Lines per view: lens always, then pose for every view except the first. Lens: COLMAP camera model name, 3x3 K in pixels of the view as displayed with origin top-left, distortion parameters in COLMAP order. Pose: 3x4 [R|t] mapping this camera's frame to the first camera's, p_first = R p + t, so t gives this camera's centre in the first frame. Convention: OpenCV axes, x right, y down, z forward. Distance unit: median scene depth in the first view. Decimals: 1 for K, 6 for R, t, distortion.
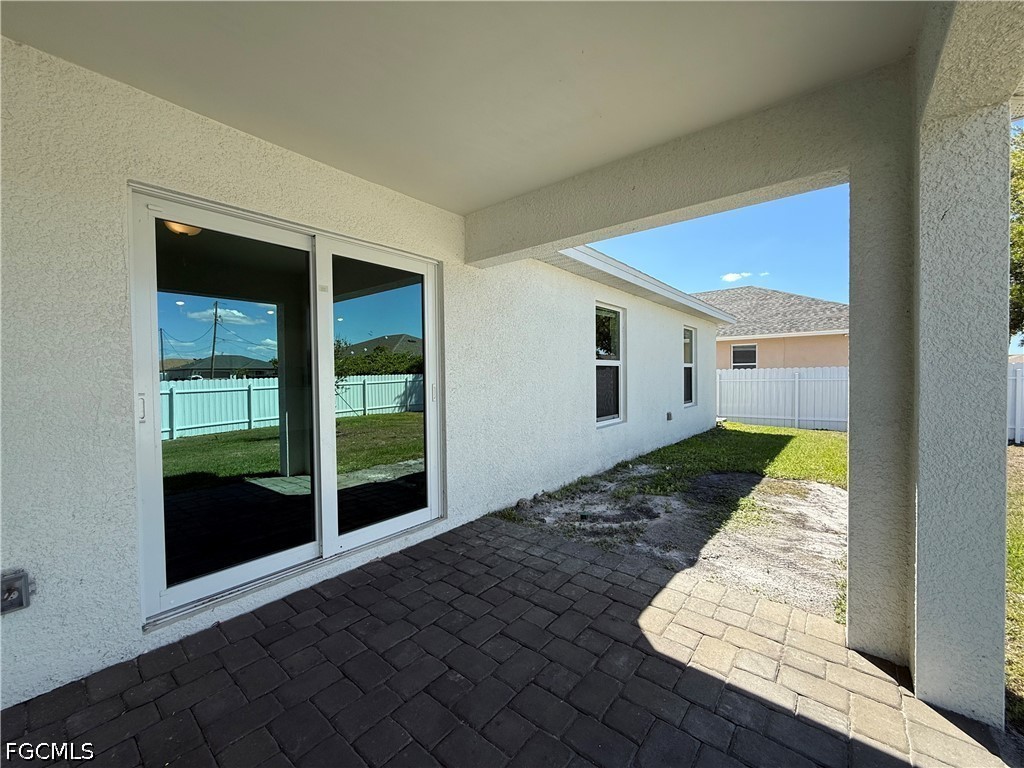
lens RADIAL K [[409.1, 0, 511.0], [0, 409.1, 383.8], [0, 0, 1]] dist [-0.002589, 0.000706]
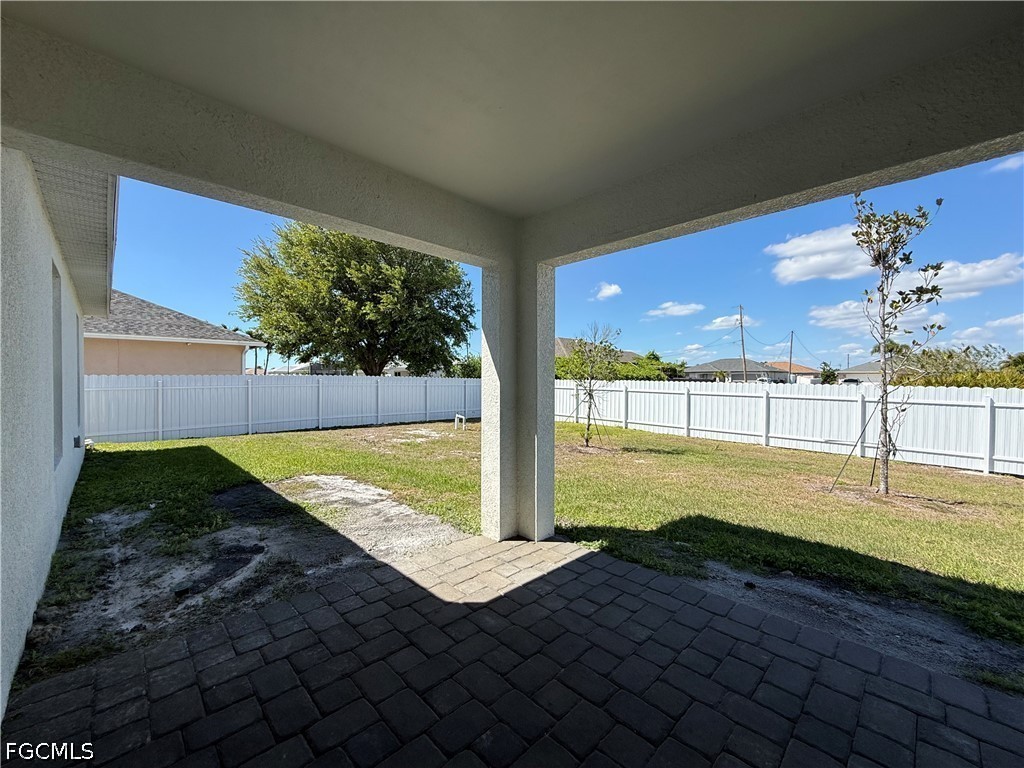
lens RADIAL K [[409.1, 0, 511.5], [0, 409.1, 382.6], [0, 0, 1]] dist [-0.002589, 0.000706]
pose [[0.100573, 0.002120, 0.994927, -0.573080], [0.020768, 0.999775, -0.004230, -0.007842], [-0.994713, 0.021088, 0.100506, 0.500869]]
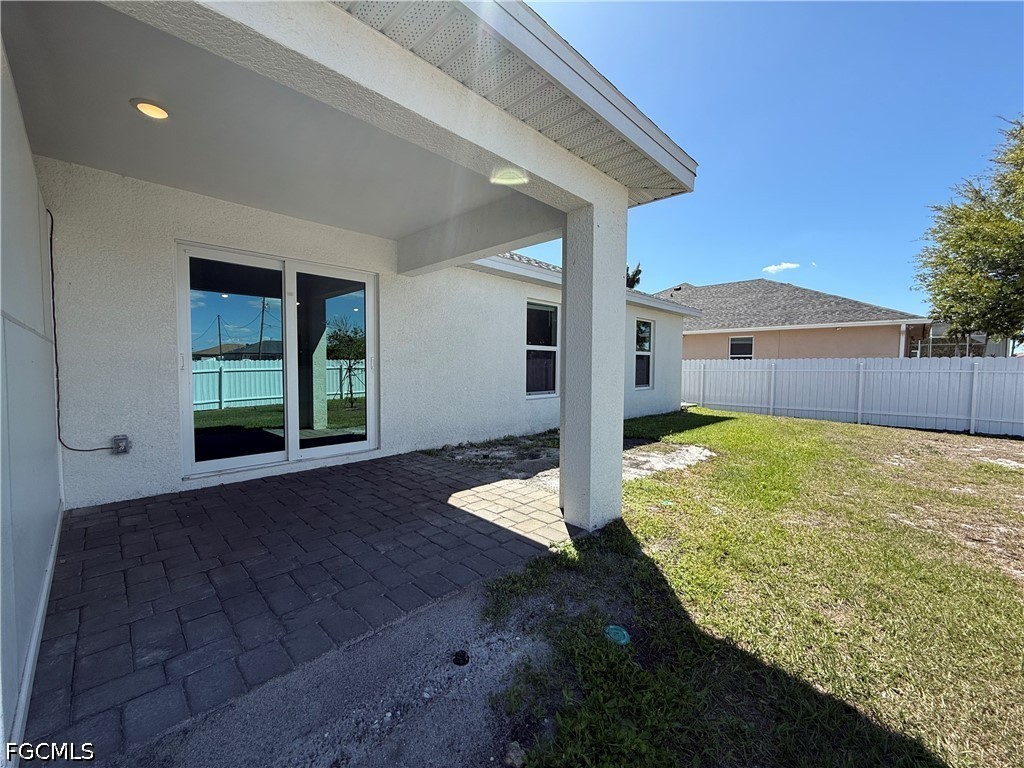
lens RADIAL K [[409.1, 0, 510.7], [0, 409.1, 384.6], [0, 0, 1]] dist [-0.002589, 0.000706]
pose [[0.995781, 0.023521, -0.088699, 0.497765], [-0.021223, 0.999417, 0.026760, 0.055601], [0.089276, -0.024764, 0.995699, -0.475534]]
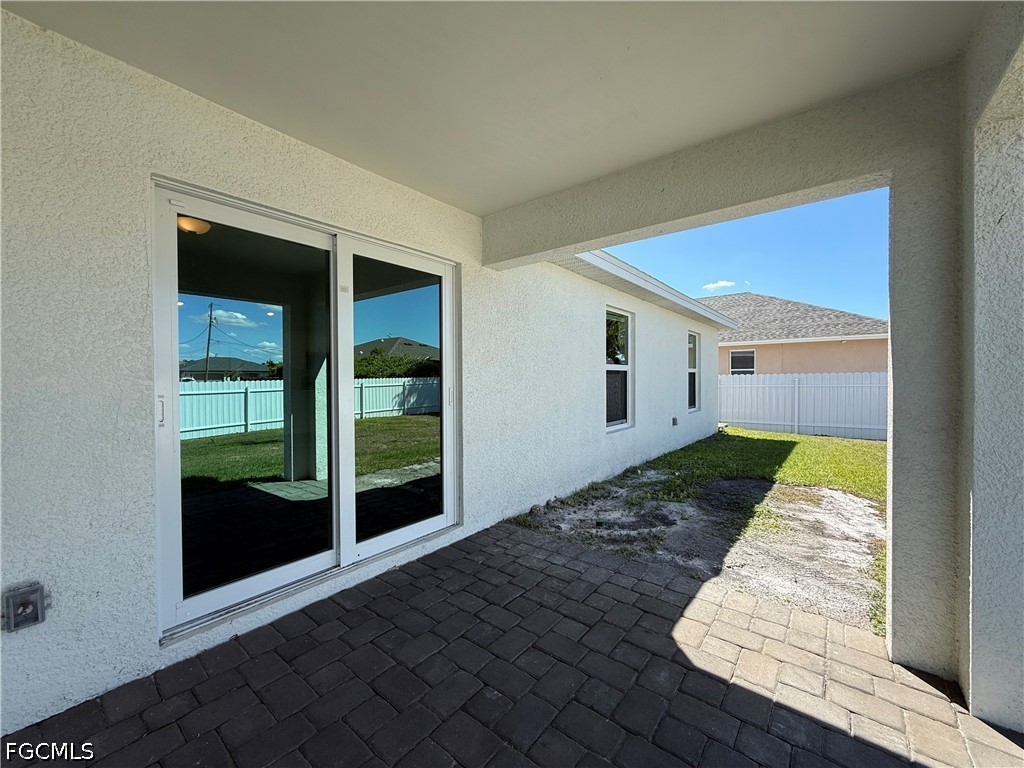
lens RADIAL K [[409.1, 0, 511.1], [0, 409.1, 383.8], [0, 0, 1]] dist [-0.002589, 0.000706]
pose [[0.999891, 0.006711, 0.013174, -0.065088], [-0.006584, 0.999932, -0.009657, -0.000210], [-0.013238, 0.009569, 0.999867, 0.020960]]
